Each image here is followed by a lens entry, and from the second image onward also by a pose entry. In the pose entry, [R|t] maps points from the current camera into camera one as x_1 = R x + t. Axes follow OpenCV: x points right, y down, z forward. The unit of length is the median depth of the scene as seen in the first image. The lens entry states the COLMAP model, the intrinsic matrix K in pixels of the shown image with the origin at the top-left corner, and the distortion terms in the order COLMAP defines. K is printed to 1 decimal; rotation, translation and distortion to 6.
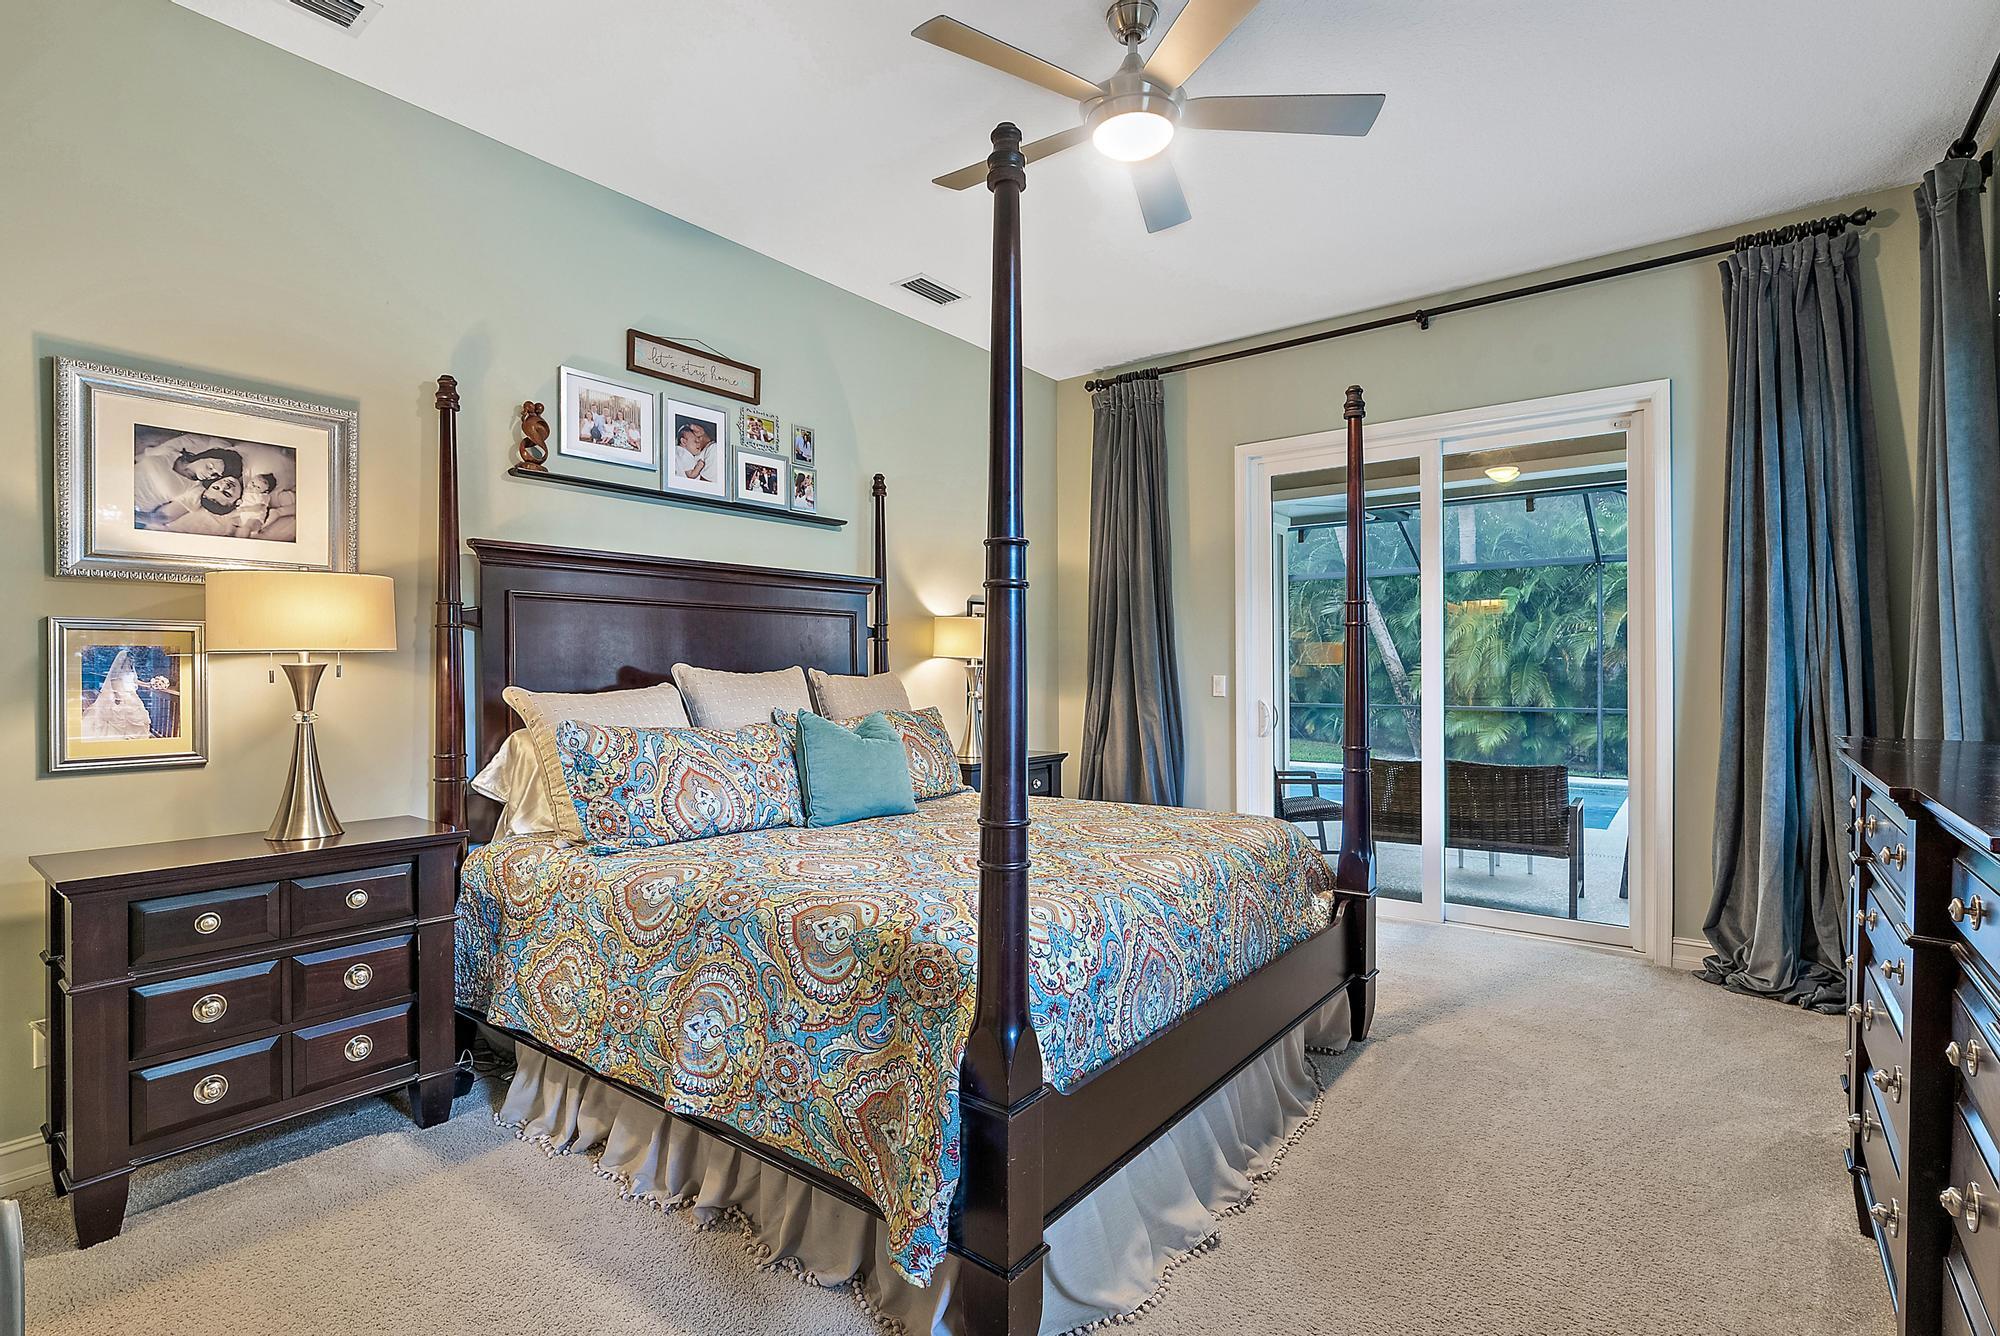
lens RADIAL K [[947.1, 0, 996.2], [0, 947.1, 668.4], [0, 0, 1]] dist [-0.002053, -0.000266]
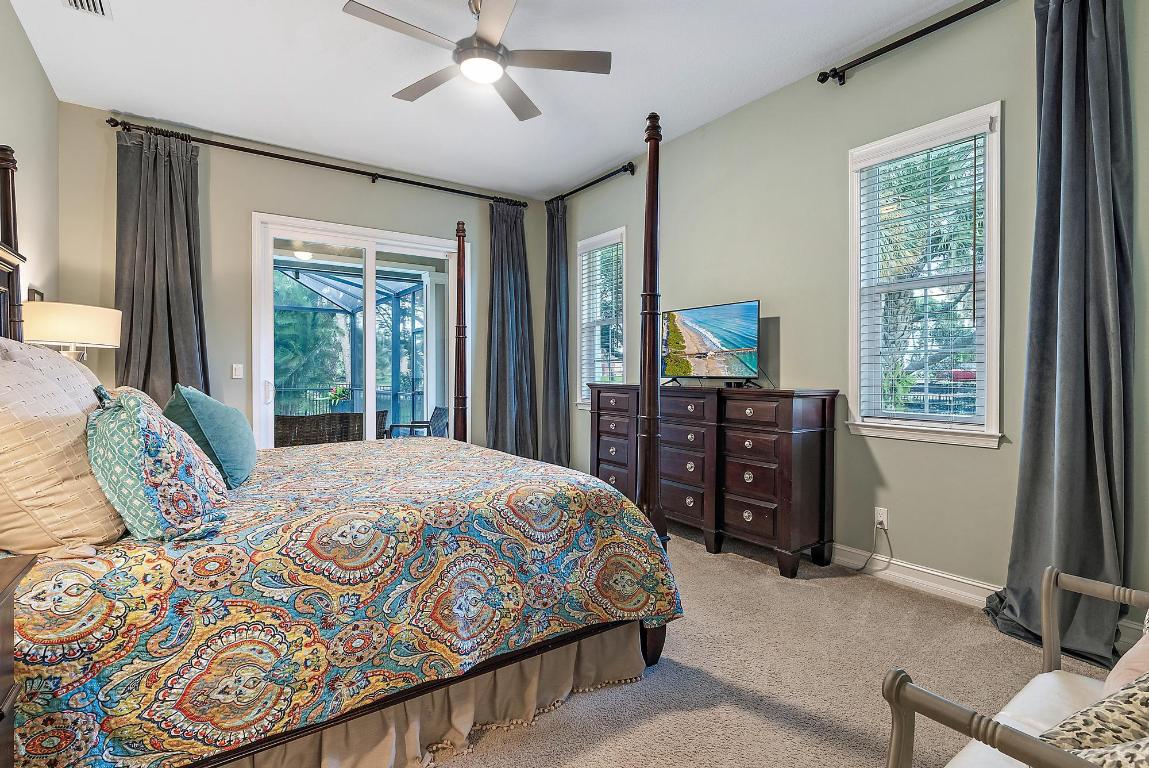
lens RADIAL K [[544.1, 0, 574.2], [0, 544.1, 376.6], [0, 0, 1]] dist [-0.002053, -0.000266]
pose [[0.296085, -0.006486, 0.955140, -0.915436], [-0.002143, 0.999970, 0.007454, 0.040647], [-0.955159, -0.004254, 0.296062, 0.561561]]
